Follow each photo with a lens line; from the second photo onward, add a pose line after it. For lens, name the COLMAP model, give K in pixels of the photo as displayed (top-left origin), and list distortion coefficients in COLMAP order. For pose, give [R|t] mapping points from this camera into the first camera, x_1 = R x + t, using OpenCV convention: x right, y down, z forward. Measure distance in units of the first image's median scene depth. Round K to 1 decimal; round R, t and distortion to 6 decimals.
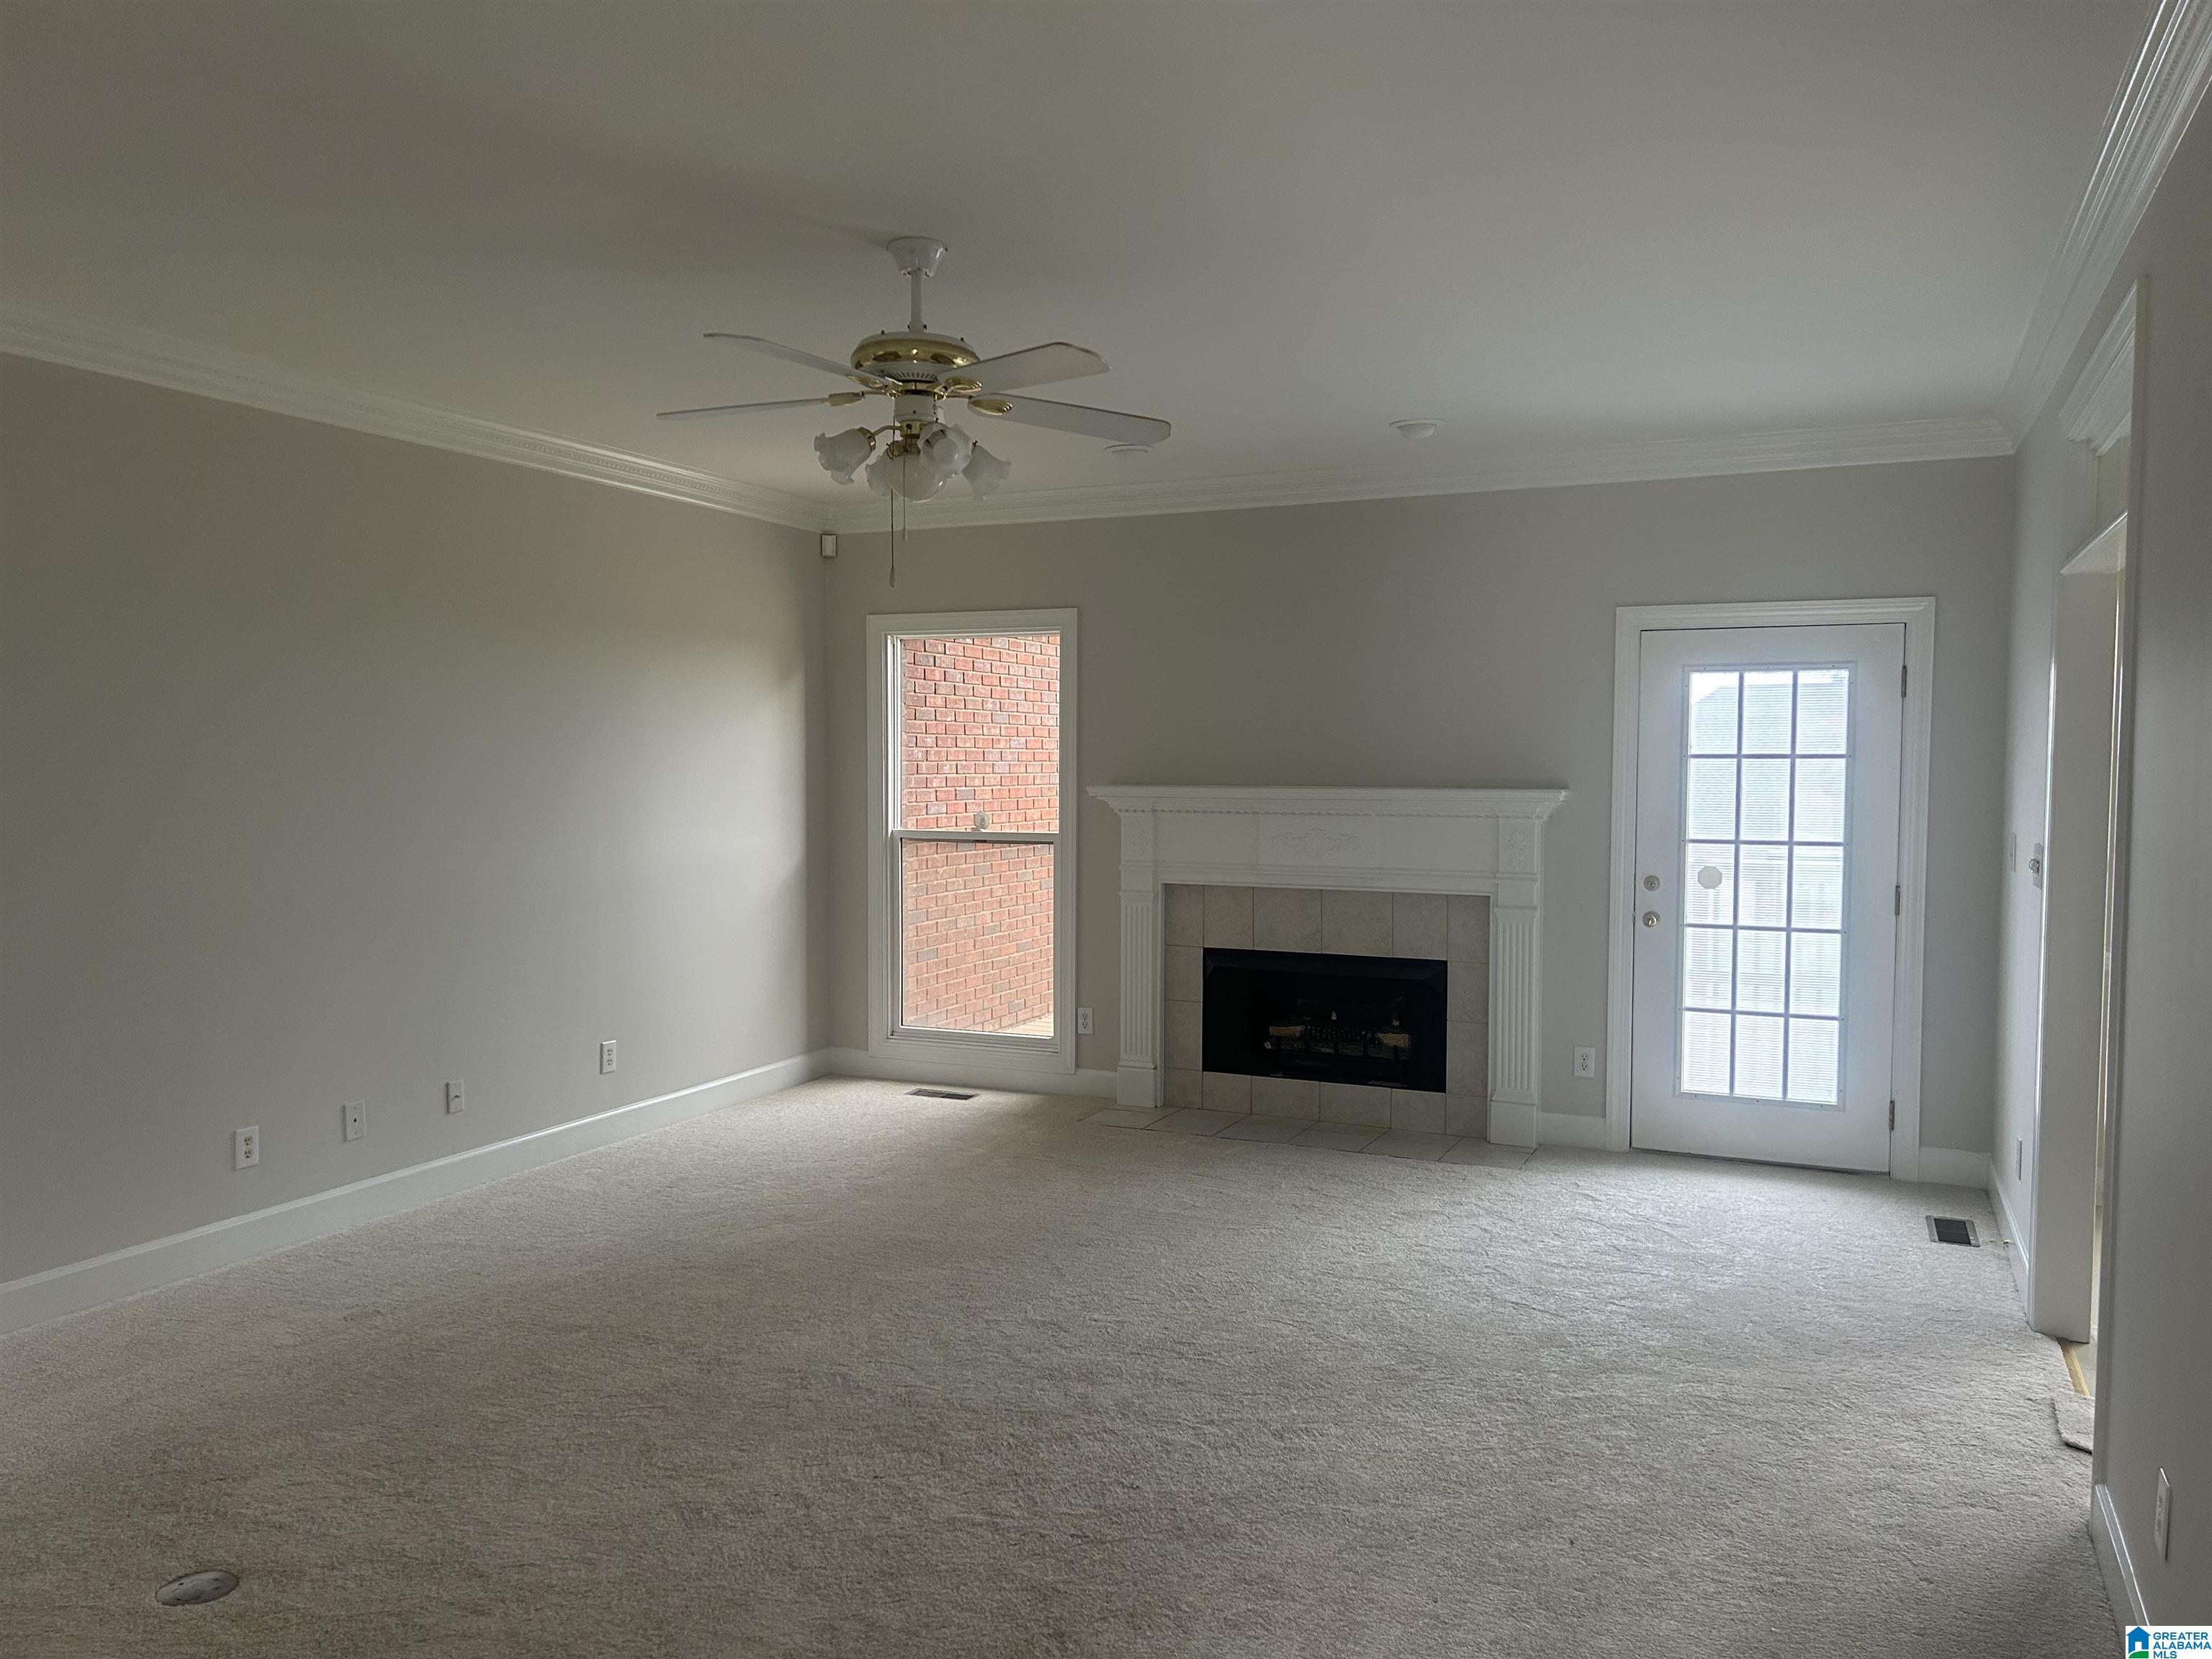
lens RADIAL K [[1652.5, 0, 1089.3], [0, 1652.5, 839.3], [0, 0, 1]] dist [0.041420, -0.038013]
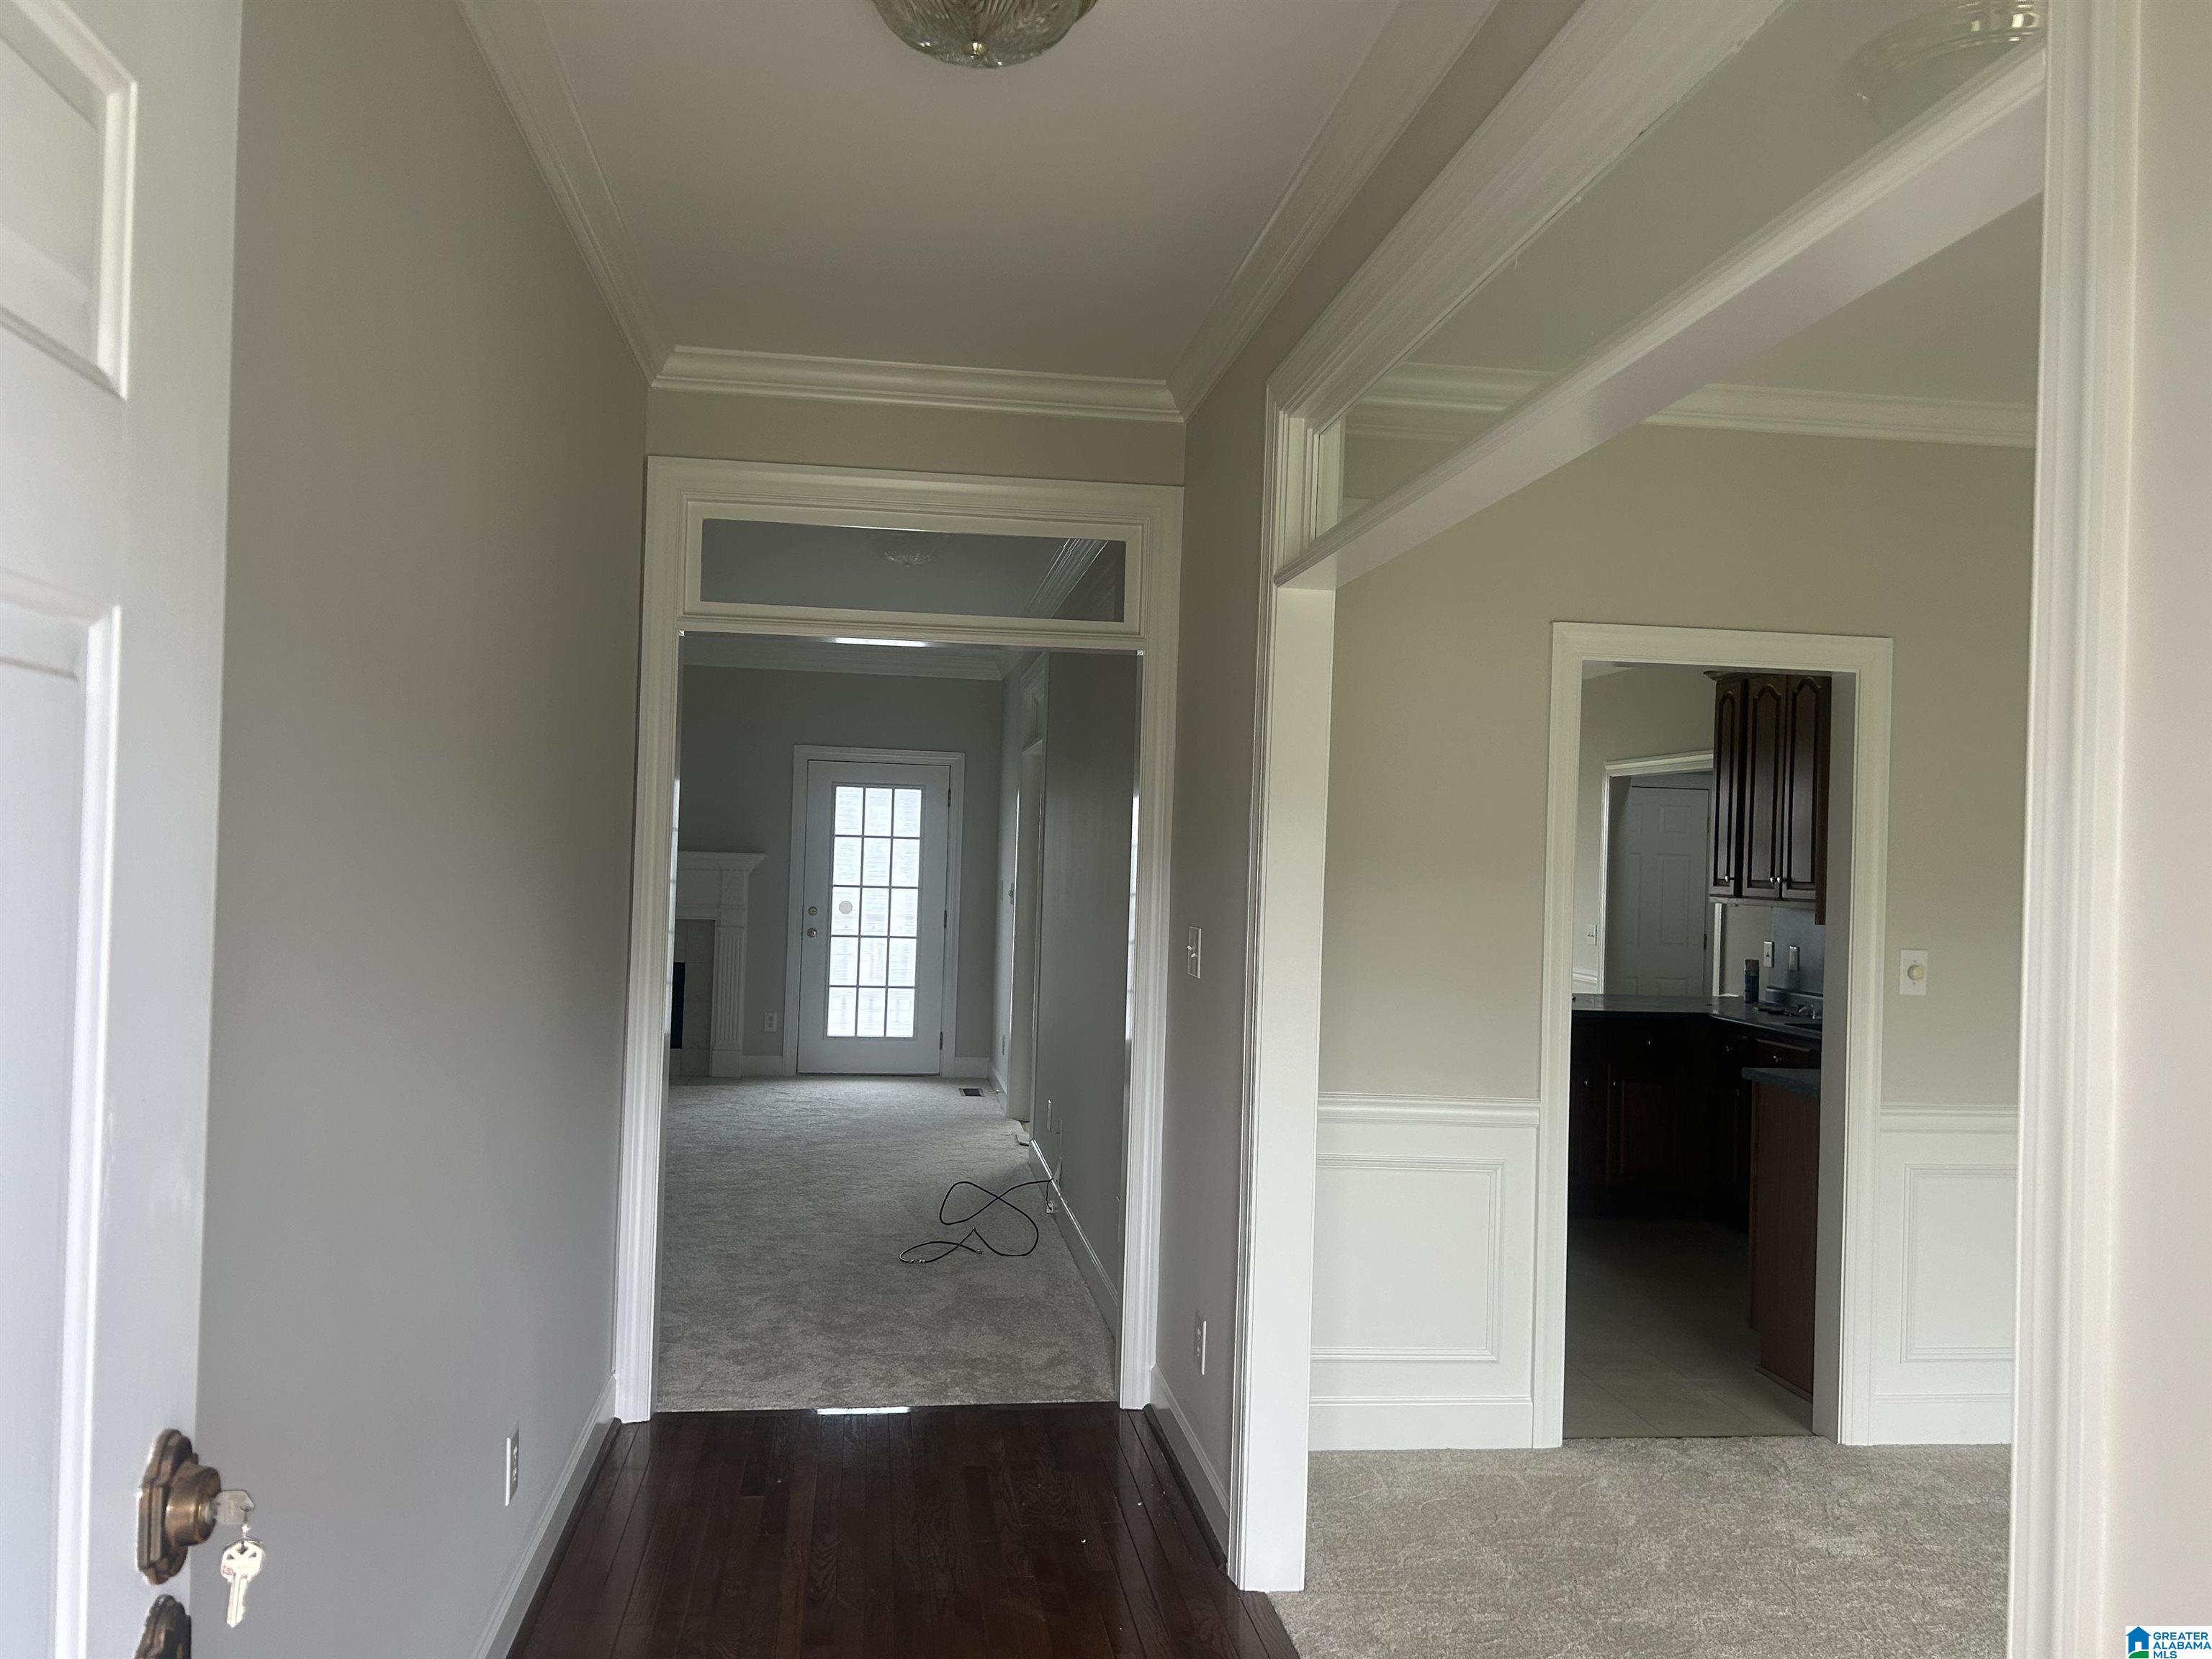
lens RADIAL K [[1652.5, 0, 1113.2], [0, 1652.5, 839.2], [0, 0, 1]] dist [0.041420, -0.038013]
pose [[0.837035, 0.033536, 0.546121, -0.328392], [0.000748, 0.998049, -0.062435, 0.060083], [-0.547149, 0.052669, 0.835376, -0.573993]]
